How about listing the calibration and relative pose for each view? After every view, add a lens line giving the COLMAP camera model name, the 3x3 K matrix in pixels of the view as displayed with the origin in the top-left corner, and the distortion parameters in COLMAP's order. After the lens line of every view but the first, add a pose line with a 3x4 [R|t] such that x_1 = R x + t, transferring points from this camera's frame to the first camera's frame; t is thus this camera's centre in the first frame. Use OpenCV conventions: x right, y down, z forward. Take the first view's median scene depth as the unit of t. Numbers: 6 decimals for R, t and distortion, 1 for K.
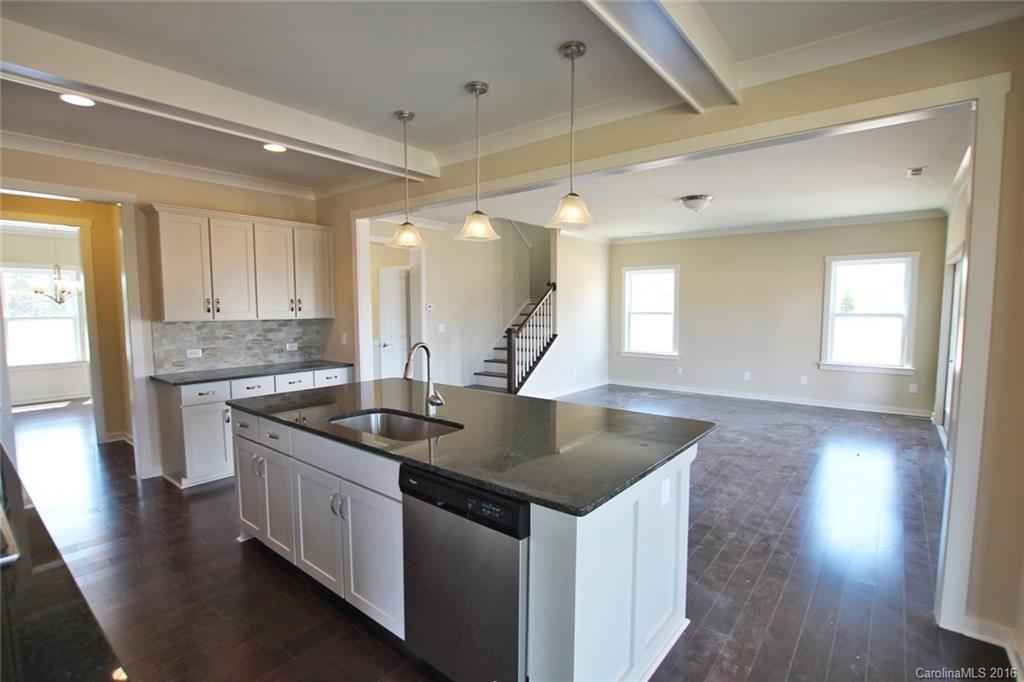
lens RADIAL K [[486.7, 0, 513.8], [0, 486.7, 345.6], [0, 0, 1]] dist [-0.014878, 0.001065]
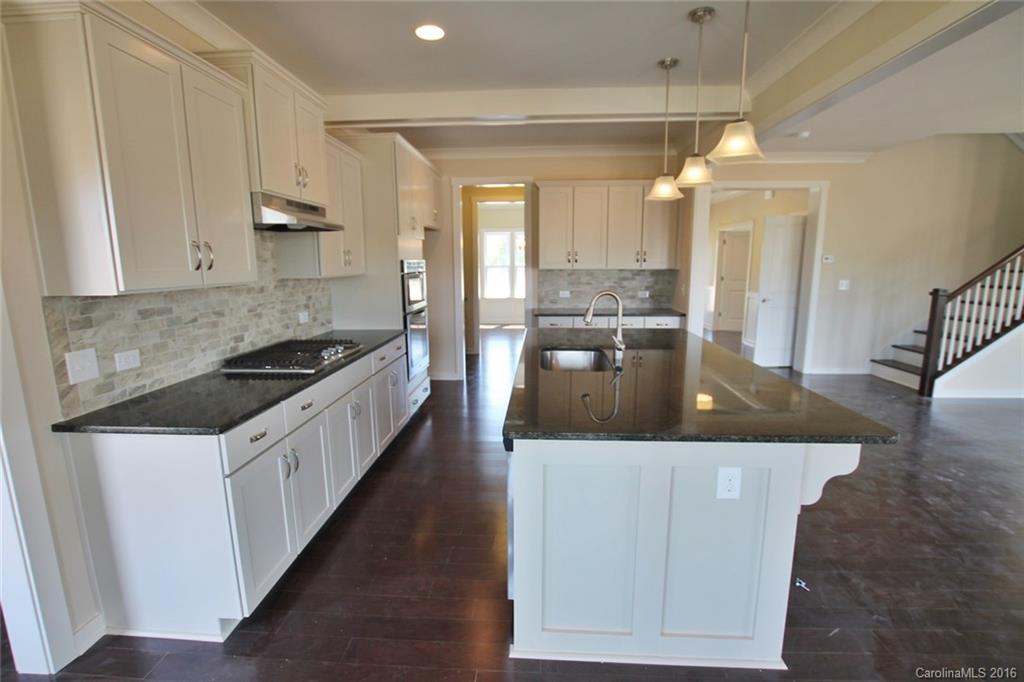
lens RADIAL K [[486.7, 0, 513.8], [0, 486.7, 345.6], [0, 0, 1]] dist [-0.014878, 0.001065]
pose [[0.595823, 0.139558, -0.790898, 0.281689], [-0.061940, 0.989838, 0.128000, -0.005608], [0.800724, -0.027277, 0.598412, 0.085034]]
